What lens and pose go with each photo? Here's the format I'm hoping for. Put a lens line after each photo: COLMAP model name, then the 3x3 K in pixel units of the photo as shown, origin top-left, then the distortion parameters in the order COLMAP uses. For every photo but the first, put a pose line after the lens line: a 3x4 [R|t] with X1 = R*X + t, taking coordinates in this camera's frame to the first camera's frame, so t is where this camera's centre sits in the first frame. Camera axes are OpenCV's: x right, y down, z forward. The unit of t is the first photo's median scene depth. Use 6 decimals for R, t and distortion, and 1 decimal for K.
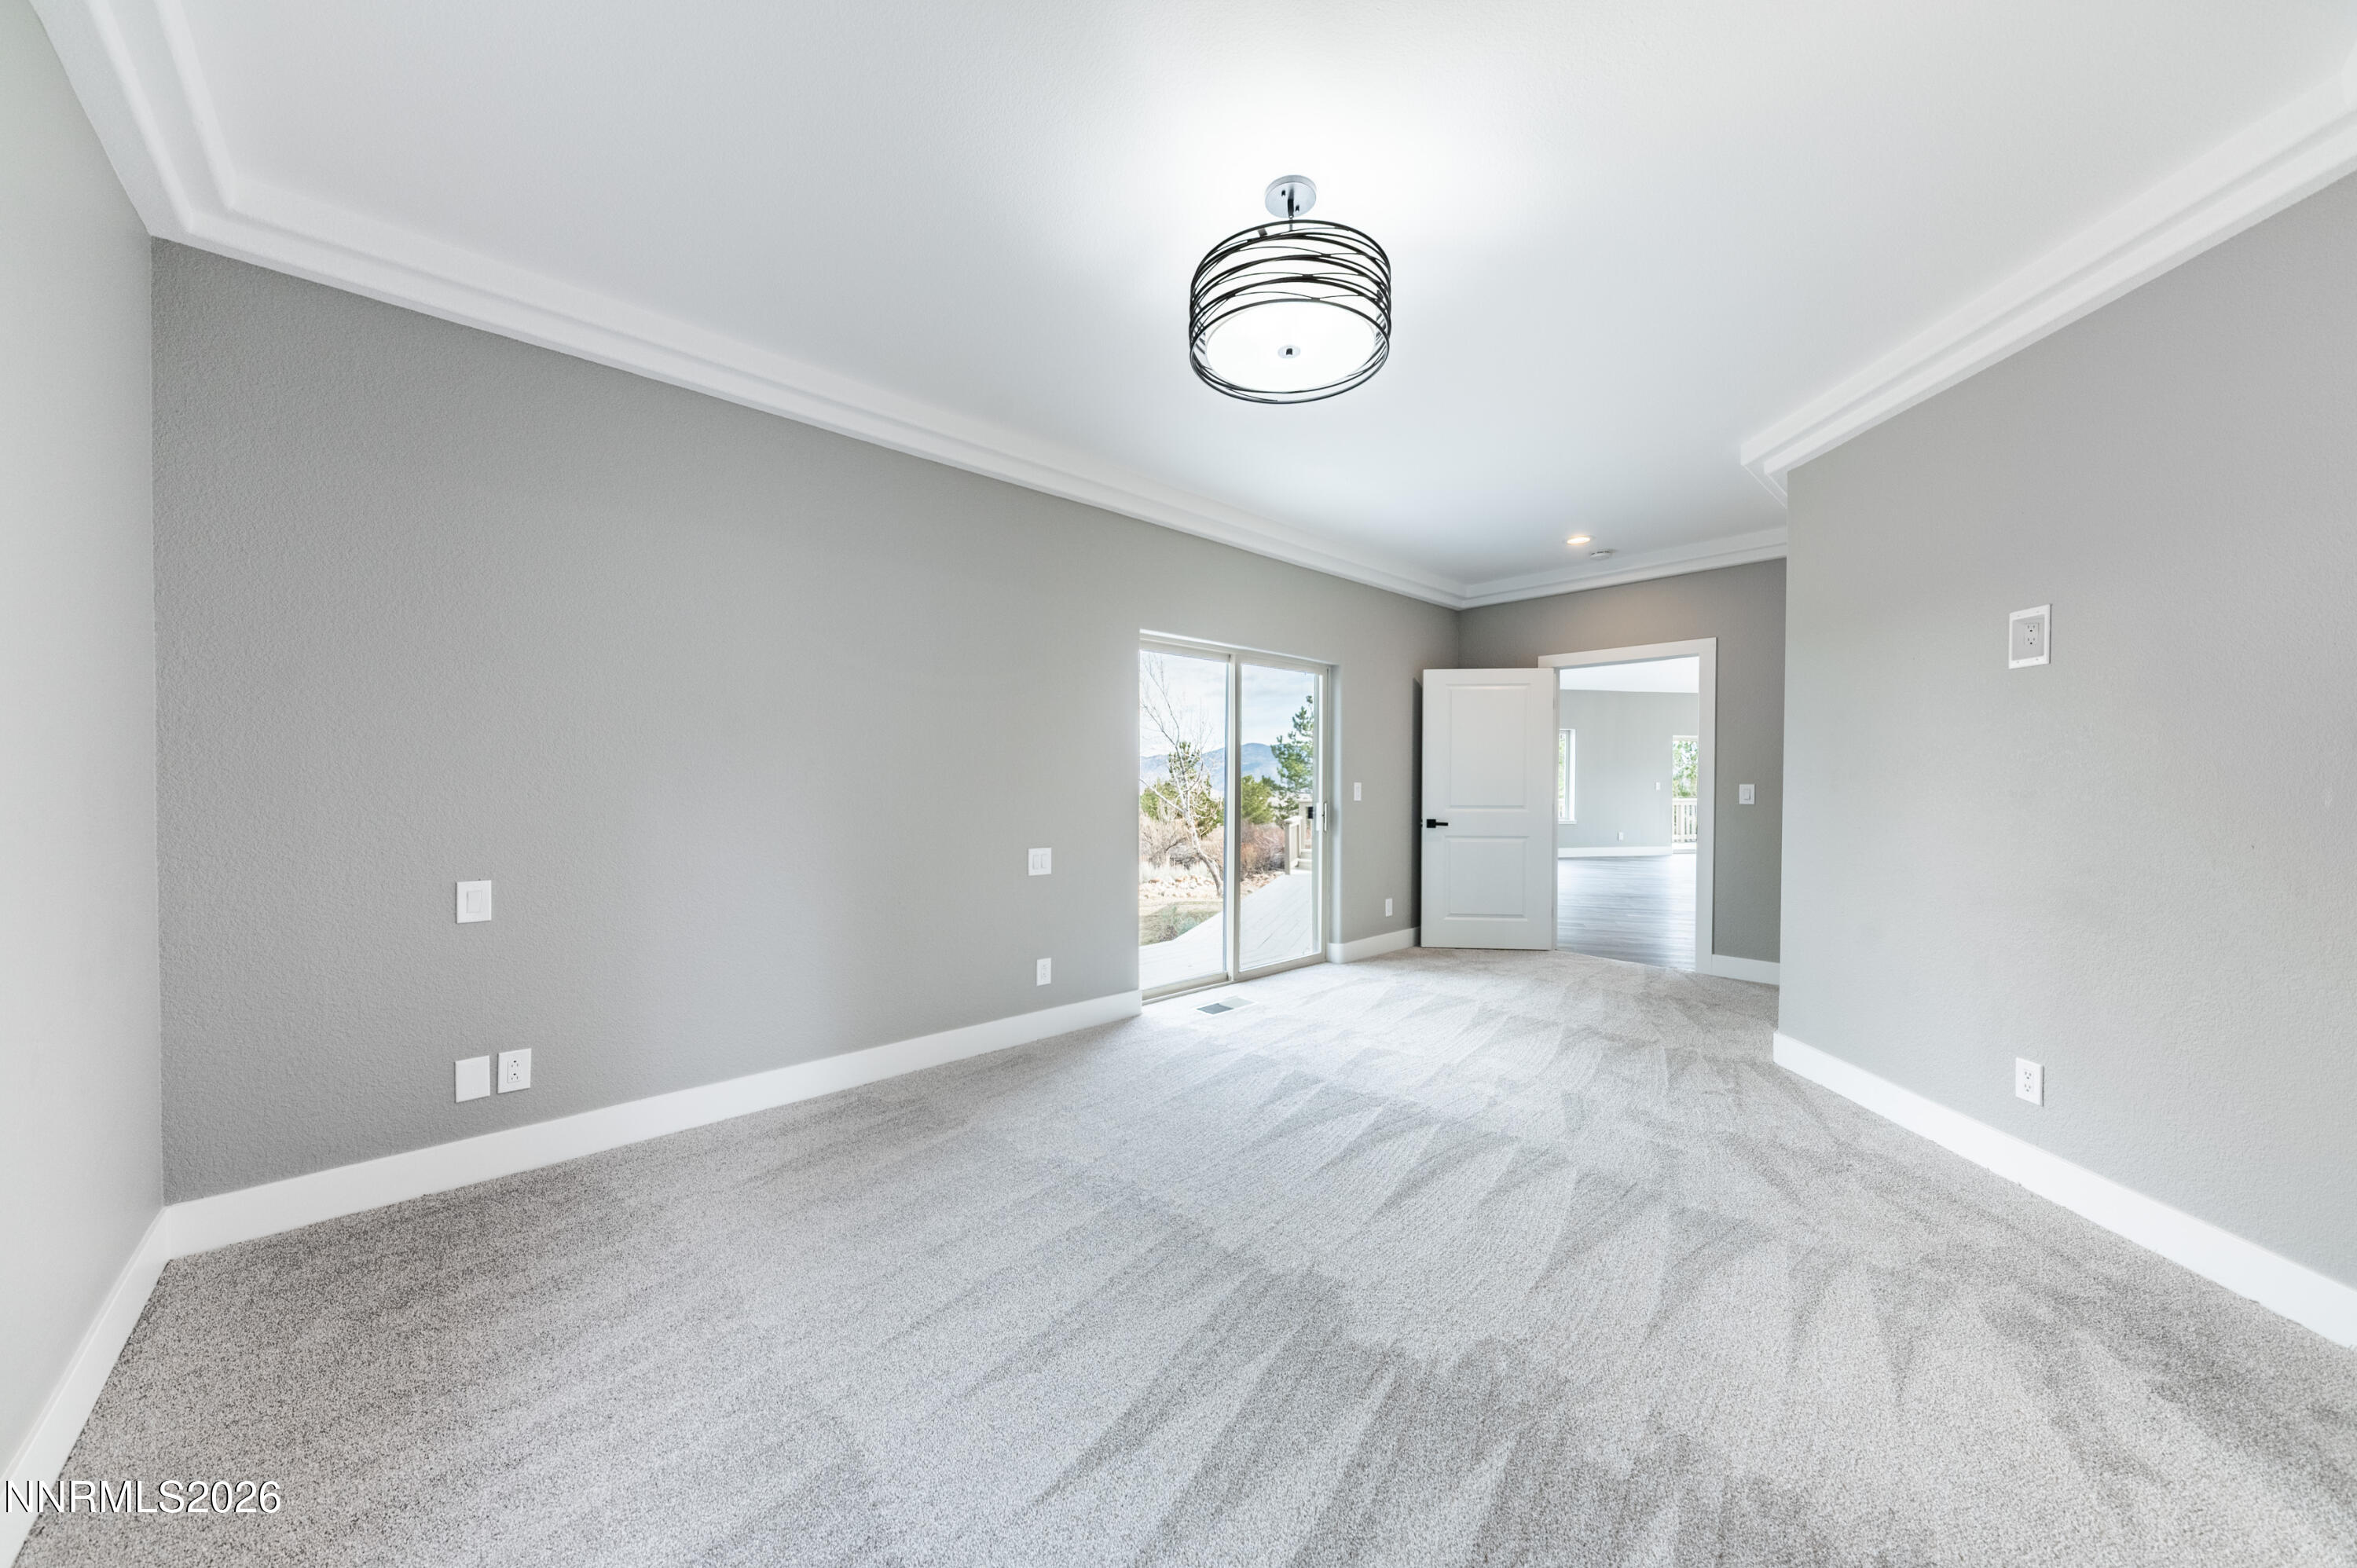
lens RADIAL K [[801.1, 0, 1171.3], [0, 801.1, 798.1], [0, 0, 1]] dist [0.000565, -0.002234]
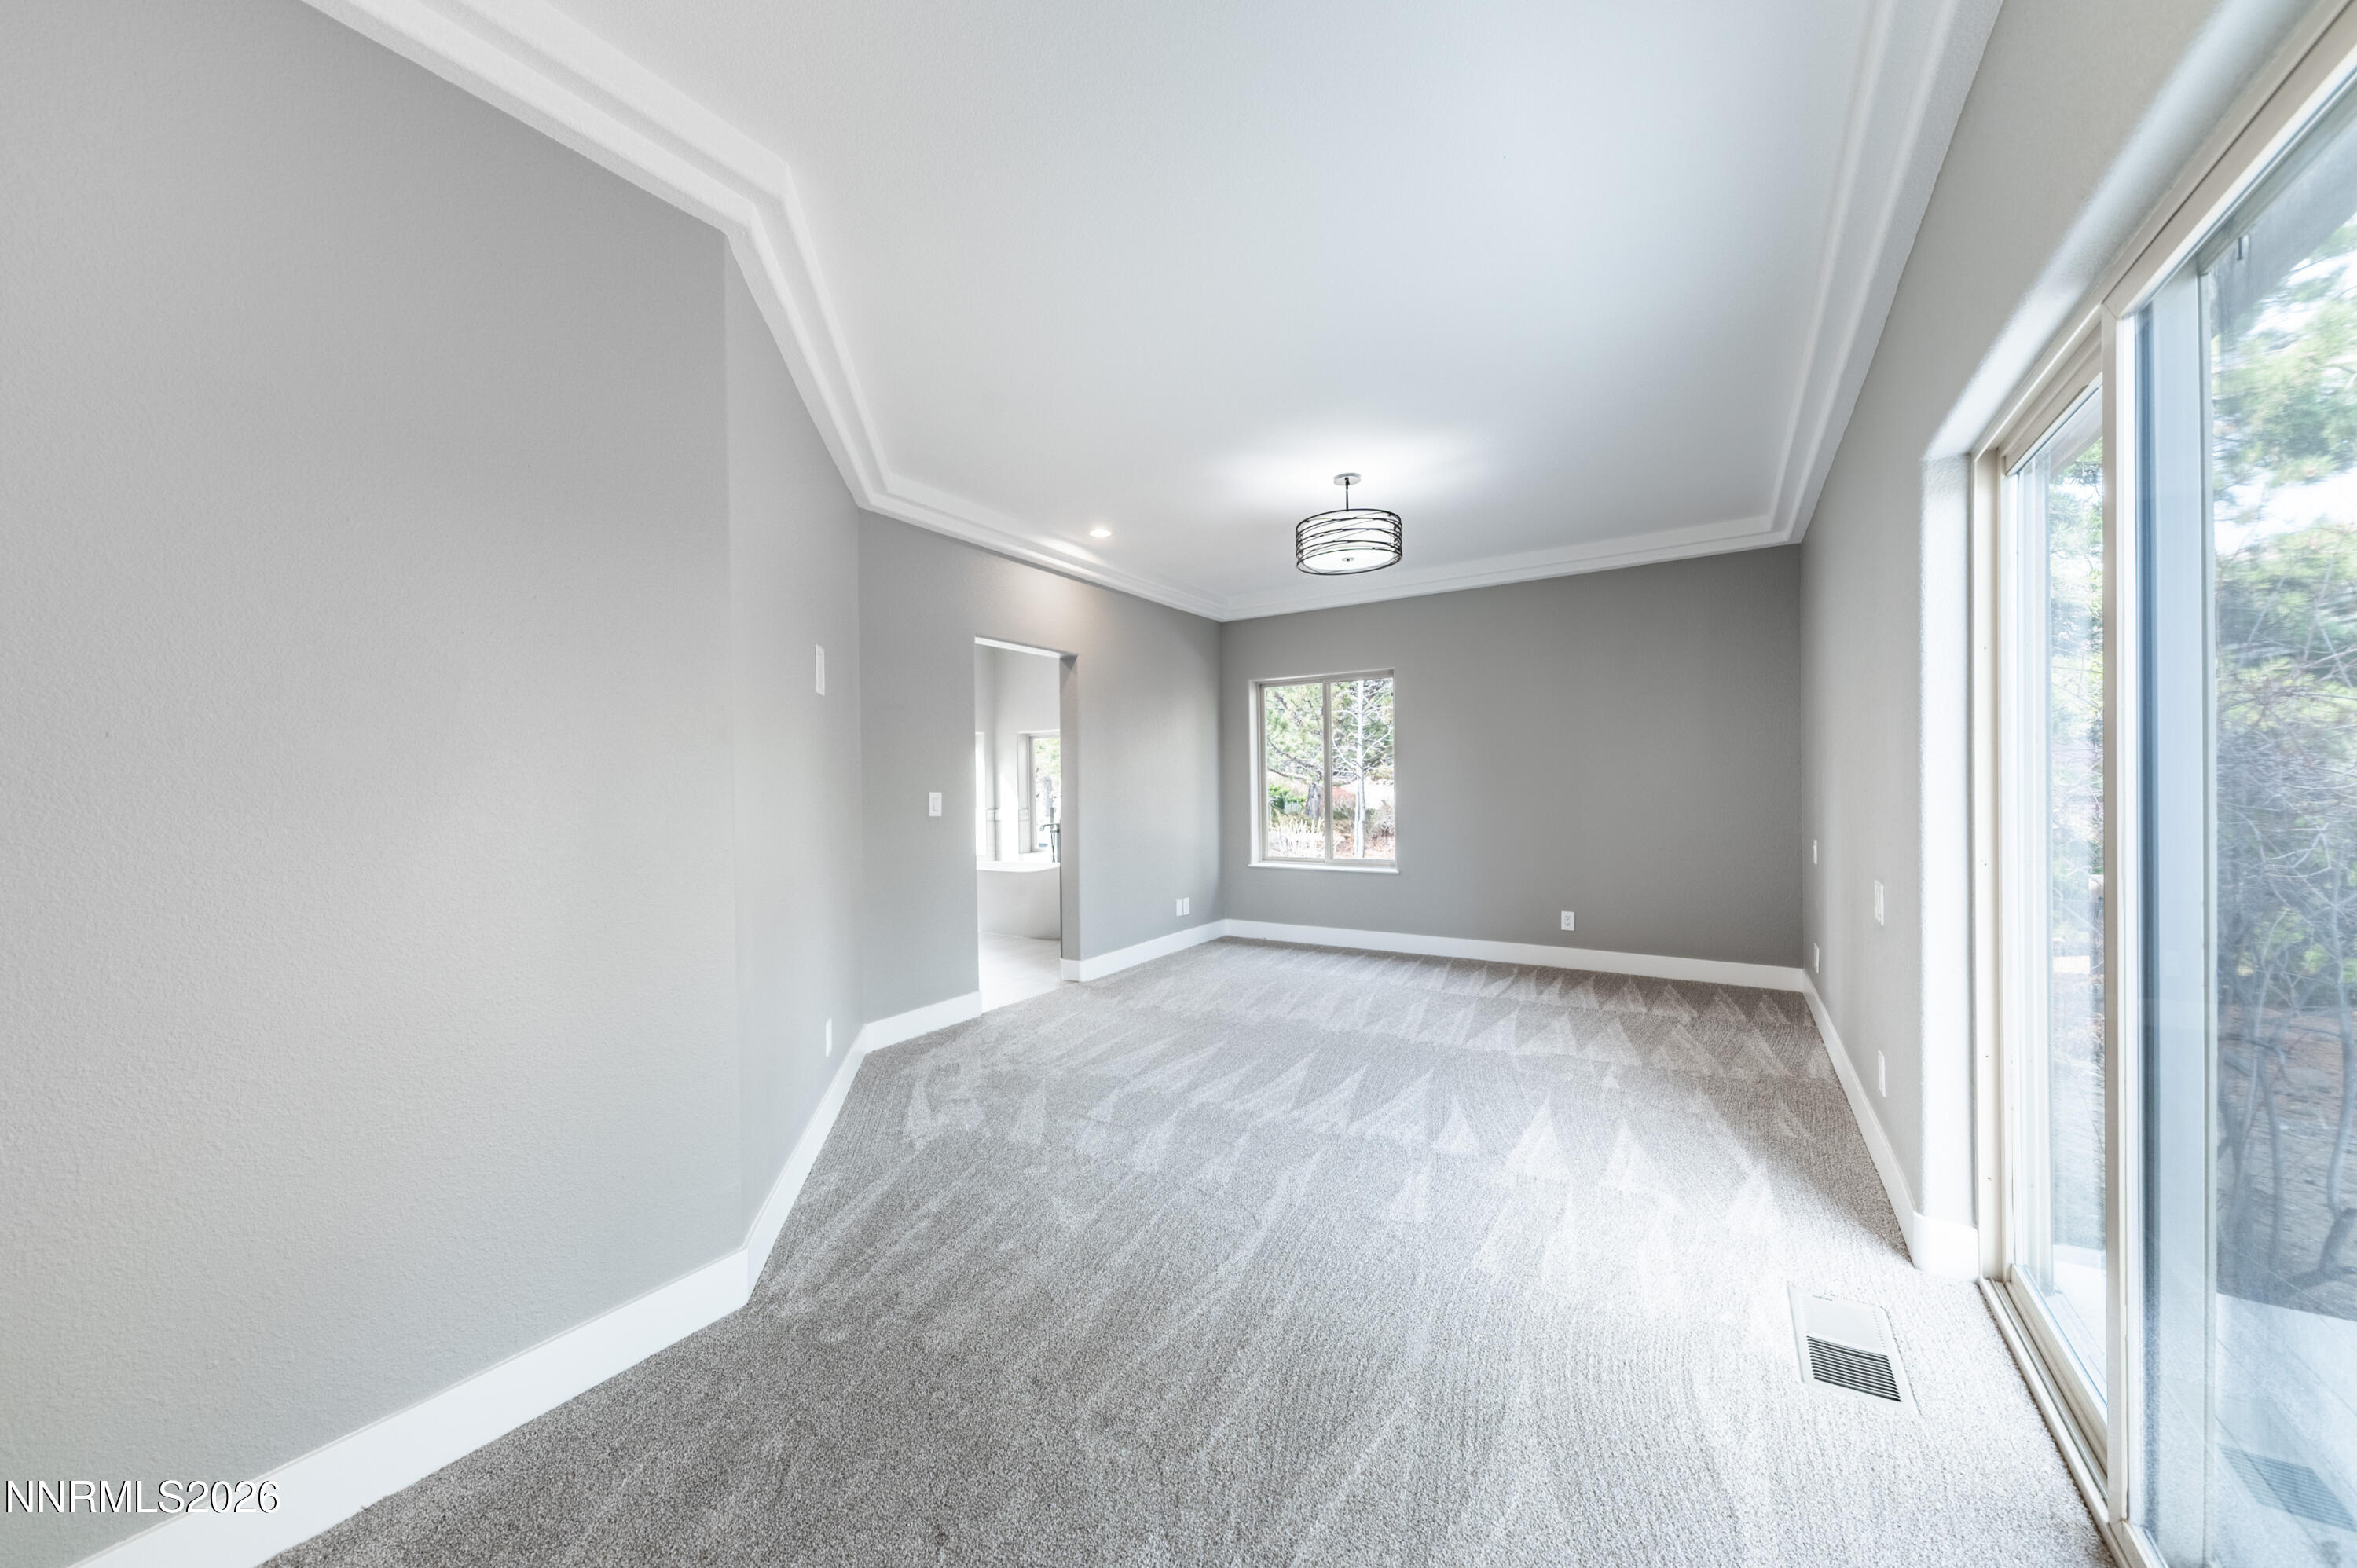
lens RADIAL K [[801.1, 0, 1171.3], [0, 801.1, 798.1], [0, 0, 1]] dist [0.000565, -0.002234]
pose [[0.969867, -0.013623, 0.243255, -0.984967], [0.015197, 0.999874, -0.004596, 0.002338], [-0.243161, 0.008154, 0.969952, -0.973407]]
